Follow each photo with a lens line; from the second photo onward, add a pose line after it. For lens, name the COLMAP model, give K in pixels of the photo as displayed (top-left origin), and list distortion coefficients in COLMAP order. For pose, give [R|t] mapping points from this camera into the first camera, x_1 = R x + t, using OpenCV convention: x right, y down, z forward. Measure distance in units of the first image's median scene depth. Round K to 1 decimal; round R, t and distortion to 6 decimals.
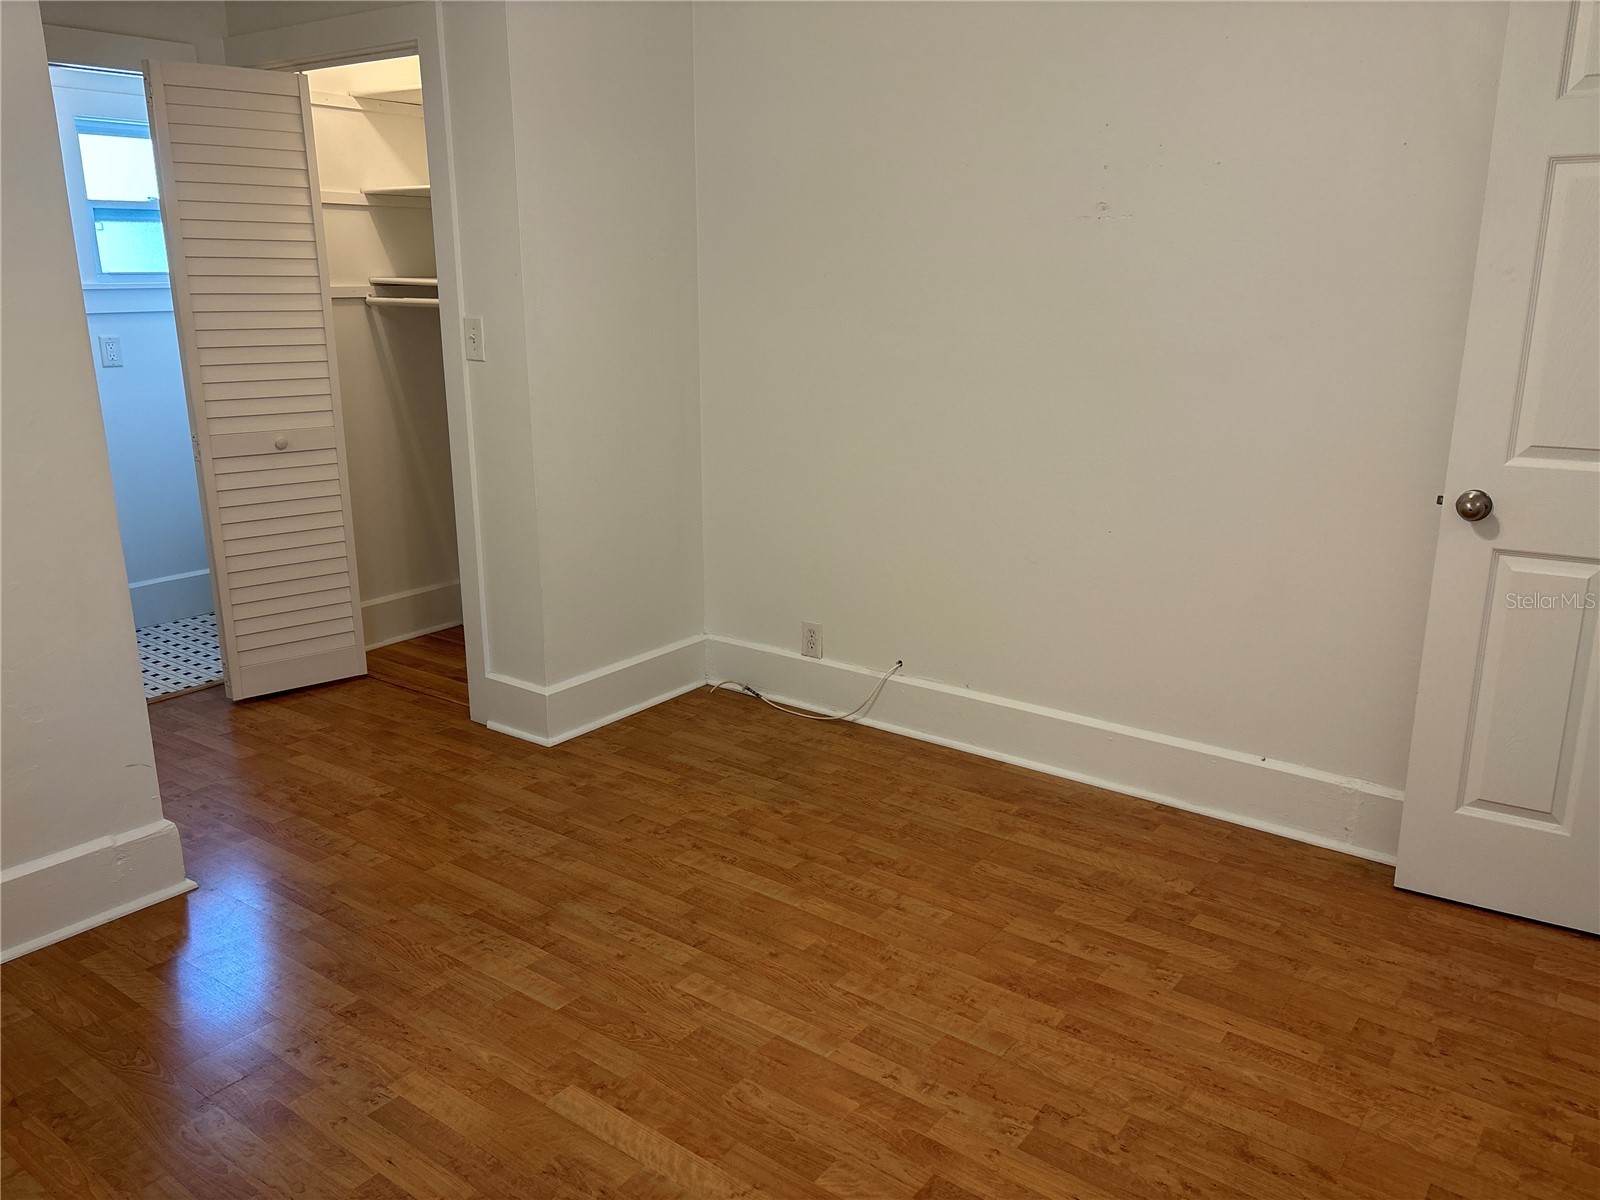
lens RADIAL K [[1267.2, 0, 800.0], [0, 1267.2, 600.0], [0, 0, 1]] dist [0.008259, -0.000545]
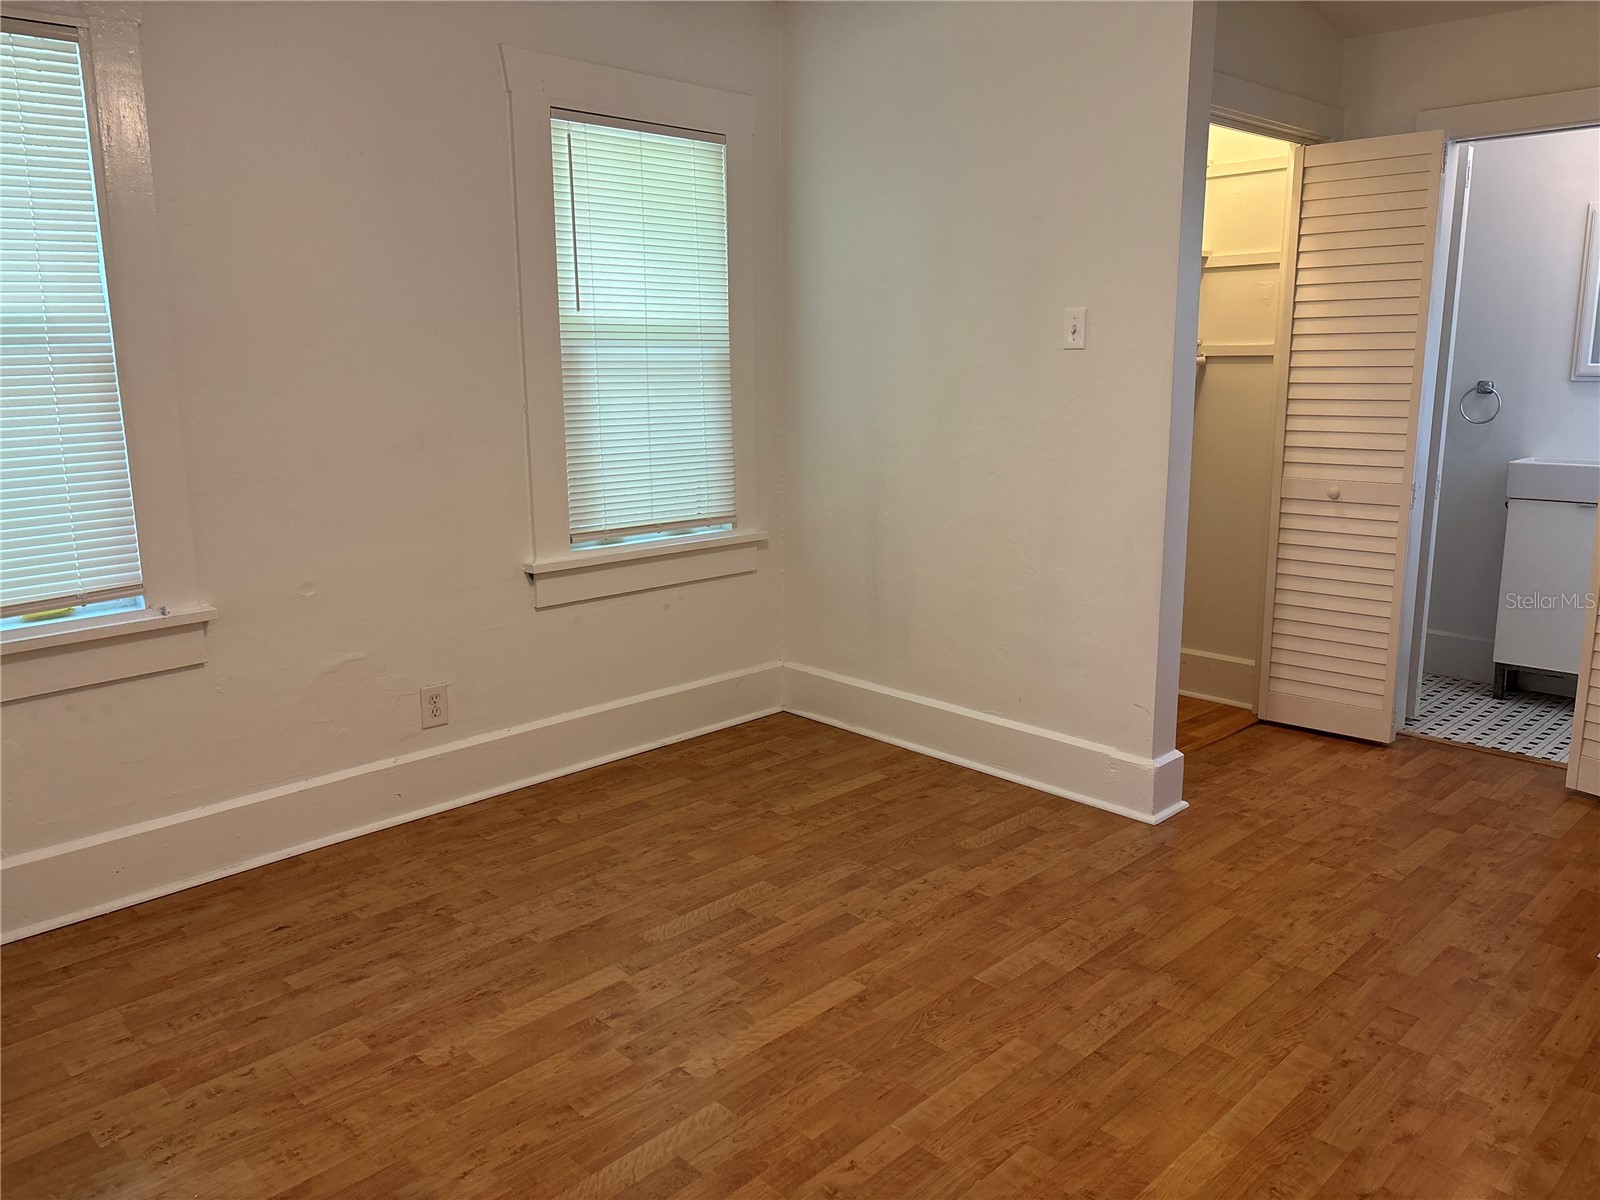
lens RADIAL K [[1167.1, 0, 800.0], [0, 1167.1, 600.0], [0, 0, 1]] dist [0.052380, 0.001857]
pose [[-0.136781, 0.213714, -0.967273, 0.634968], [-0.248340, 0.937870, 0.242335, -0.171626], [0.958967, 0.273359, -0.075209, 0.687277]]
